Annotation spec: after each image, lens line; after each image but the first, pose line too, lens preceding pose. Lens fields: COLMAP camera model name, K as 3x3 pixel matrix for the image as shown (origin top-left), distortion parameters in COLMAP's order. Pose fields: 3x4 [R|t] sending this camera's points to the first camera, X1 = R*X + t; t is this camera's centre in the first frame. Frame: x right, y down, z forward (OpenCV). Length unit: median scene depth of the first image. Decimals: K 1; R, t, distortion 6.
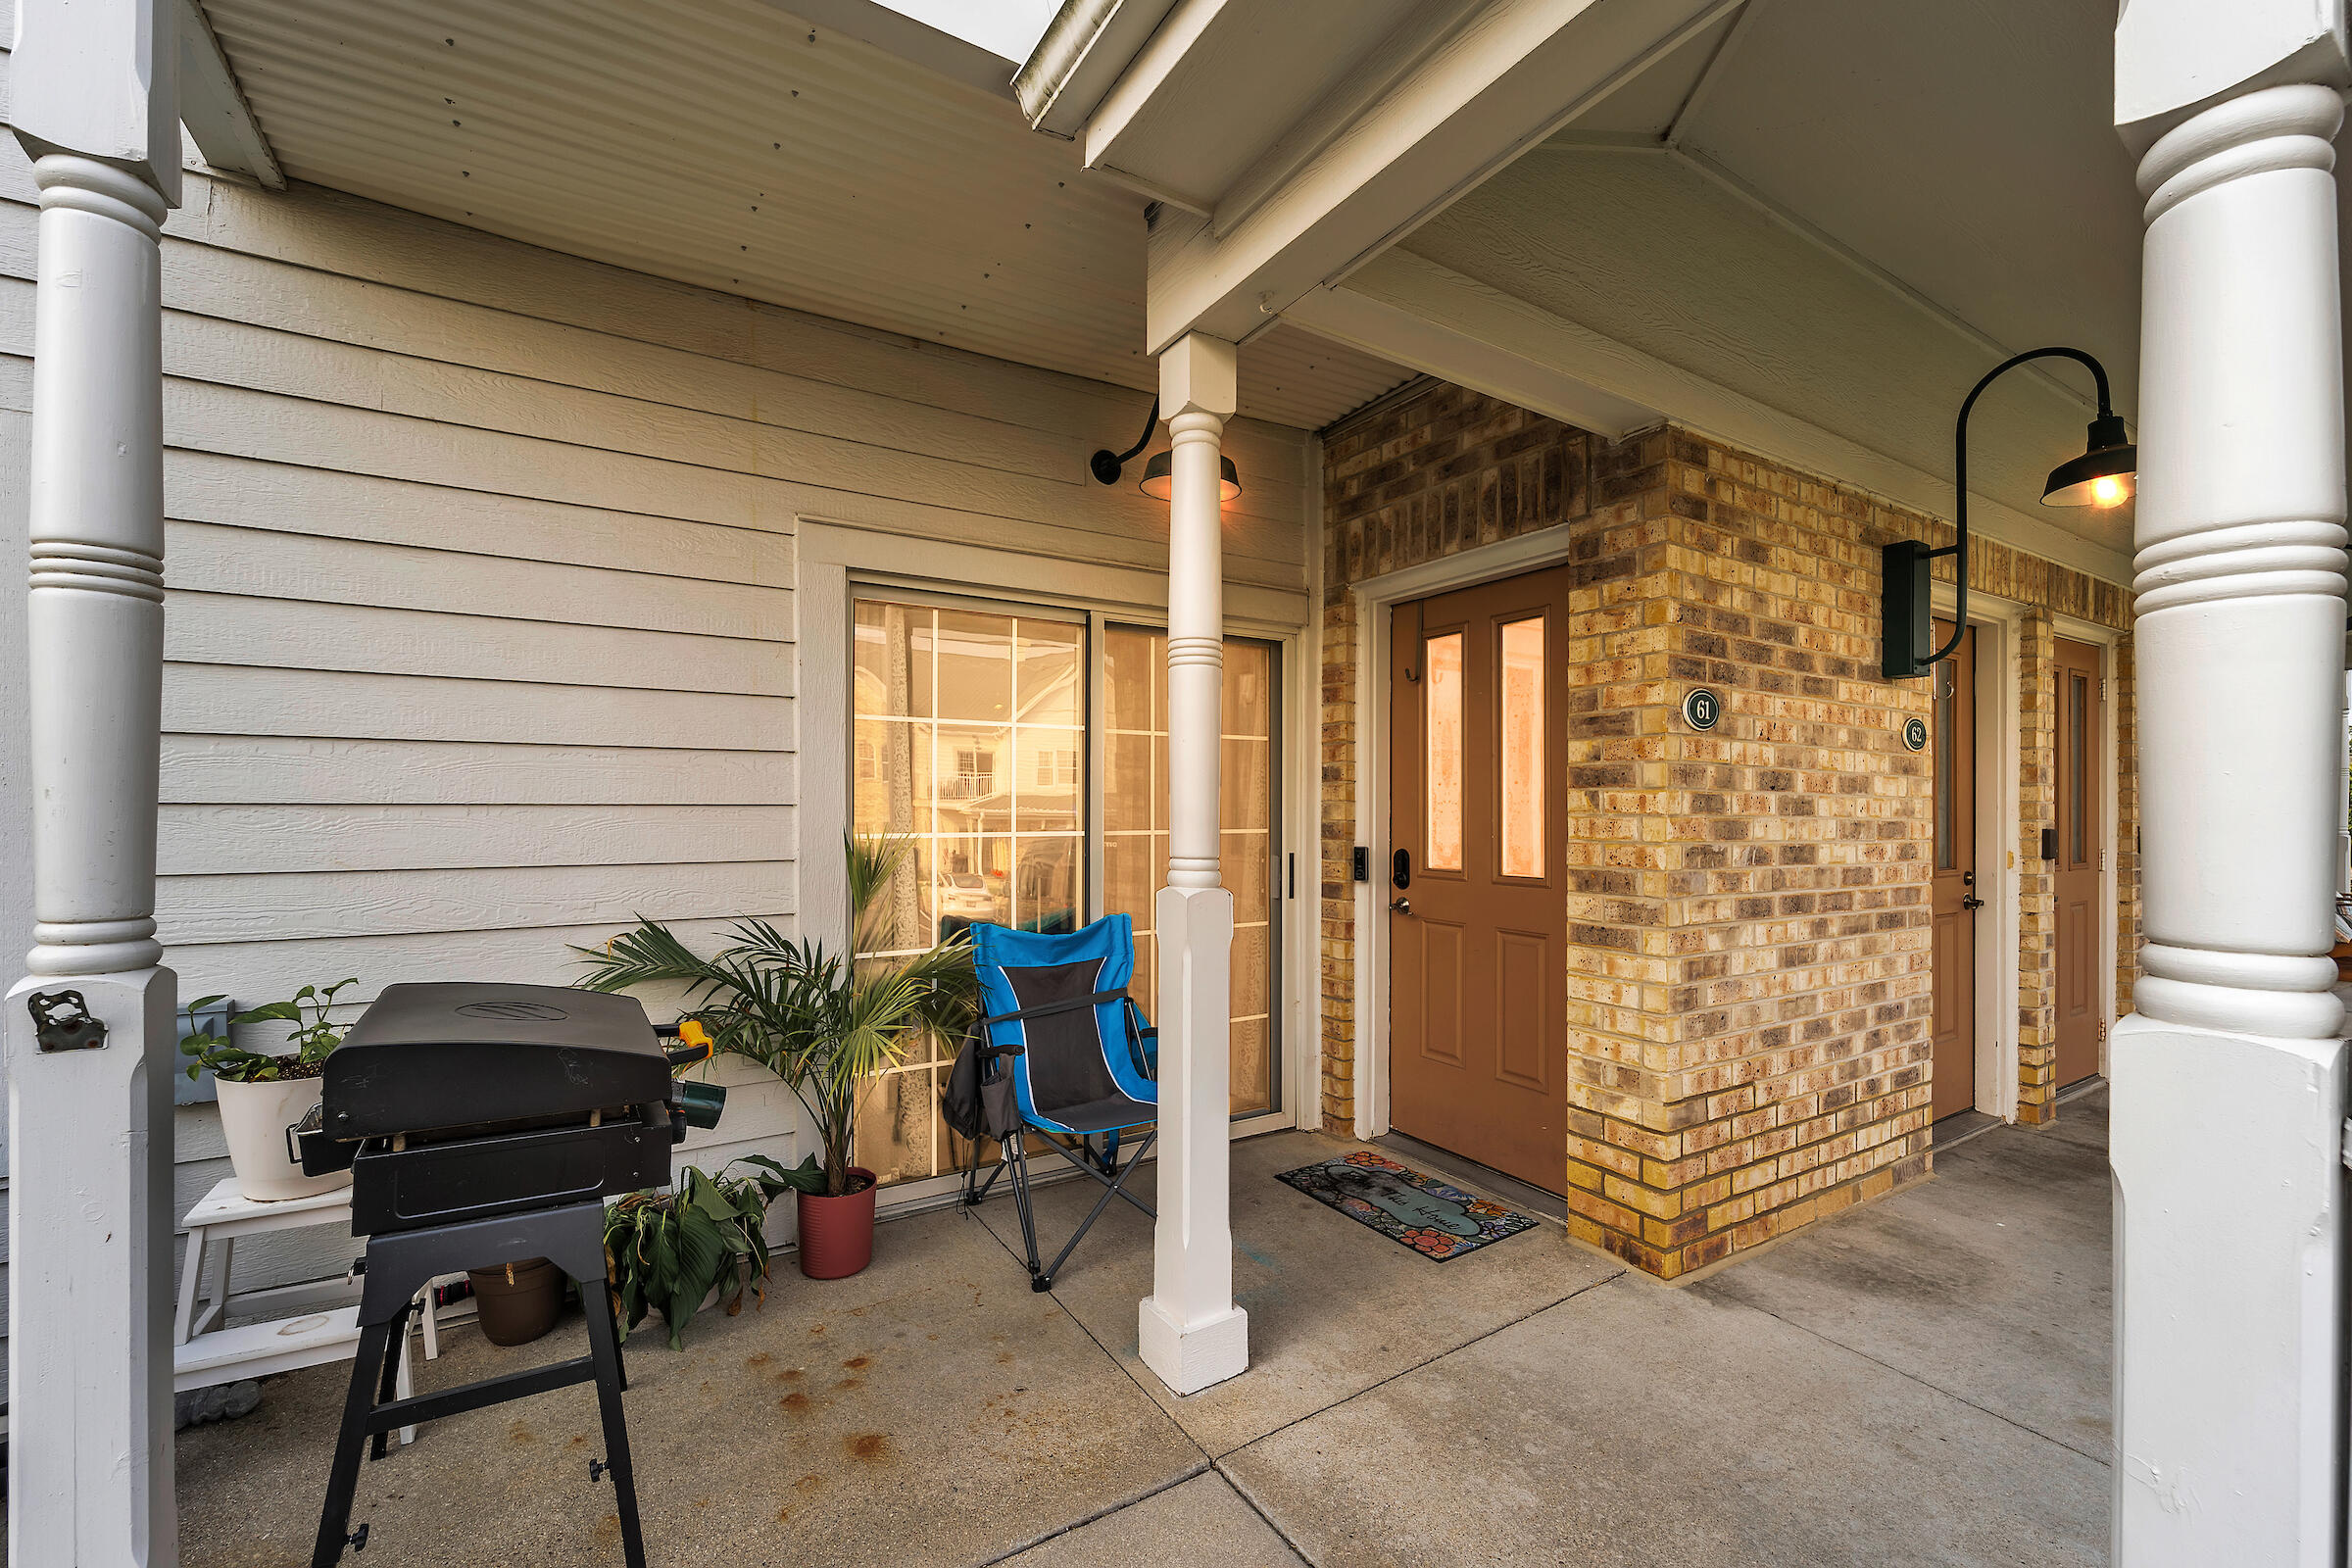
lens RADIAL K [[976.7, 0, 1177.2], [0, 976.7, 802.4], [0, 0, 1]] dist [-0.001552, -0.000110]
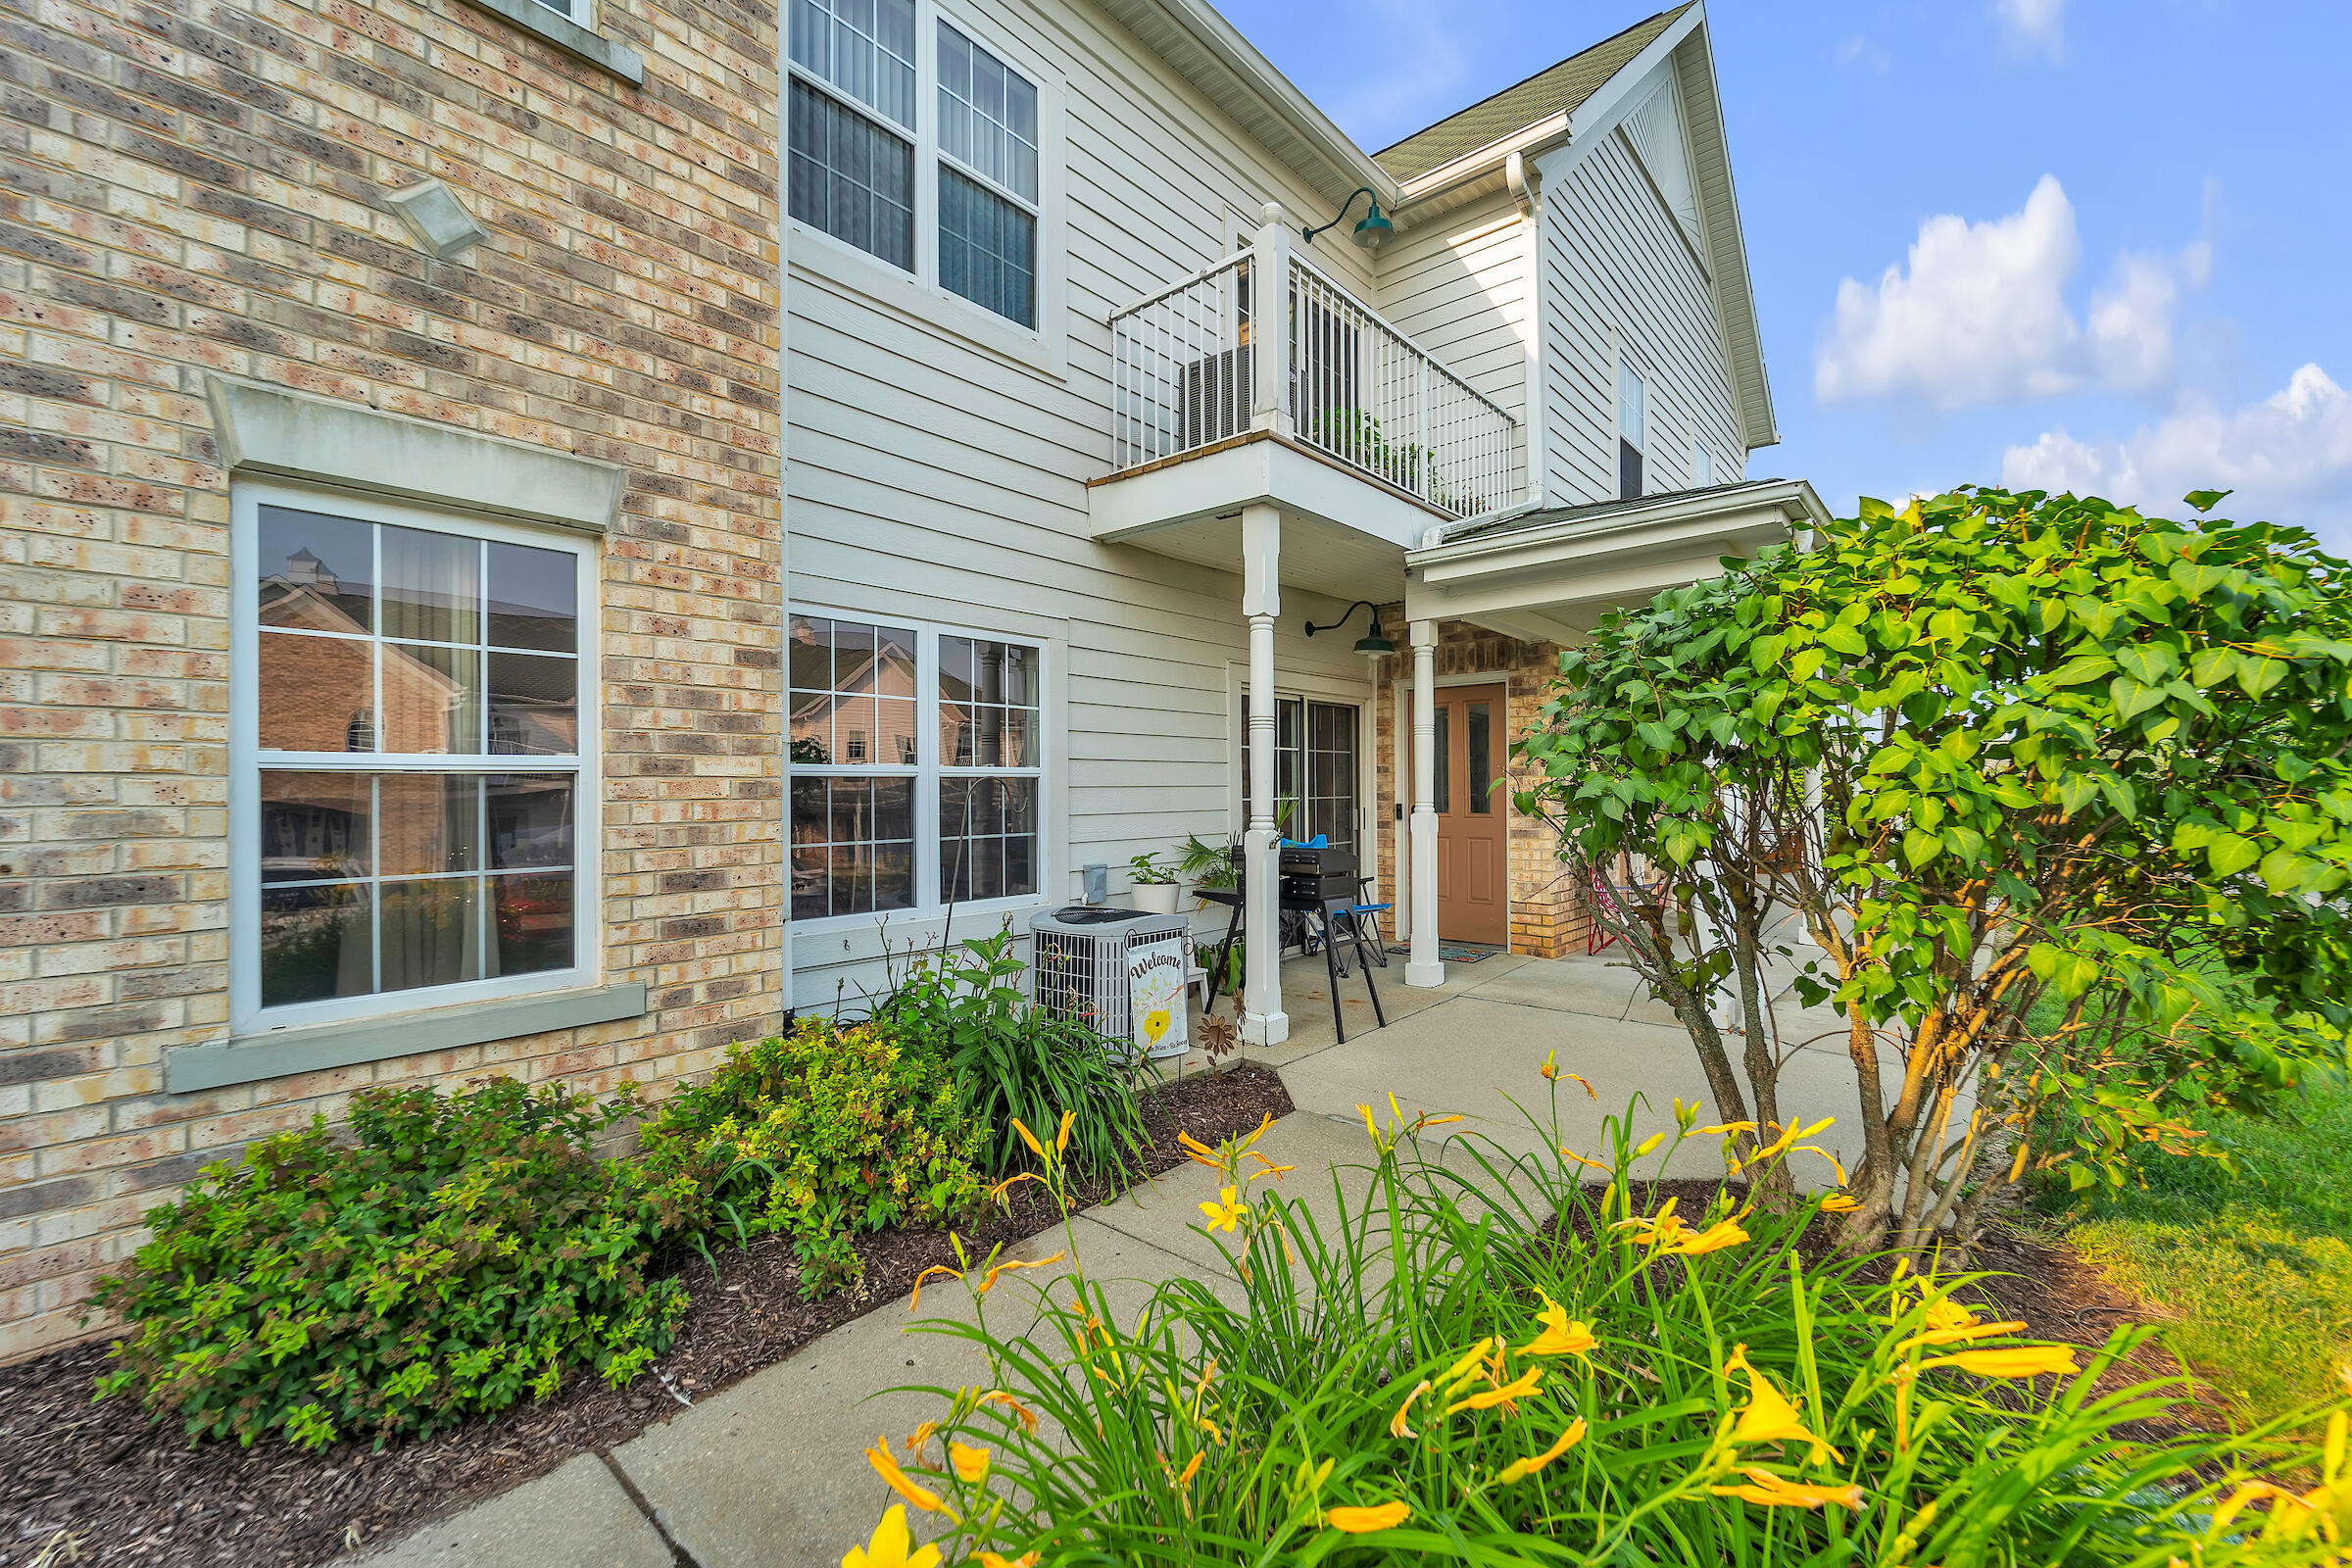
lens RADIAL K [[963.5, 0, 1176.0], [0, 963.5, 784.0], [0, 0, 1]] dist [0.000047, 0.000026]
pose [[0.951582, -0.009690, 0.307243, -1.206161], [0.010015, 0.999950, 0.000517, -0.004101], [-0.307232, 0.002585, 0.951631, -1.124917]]
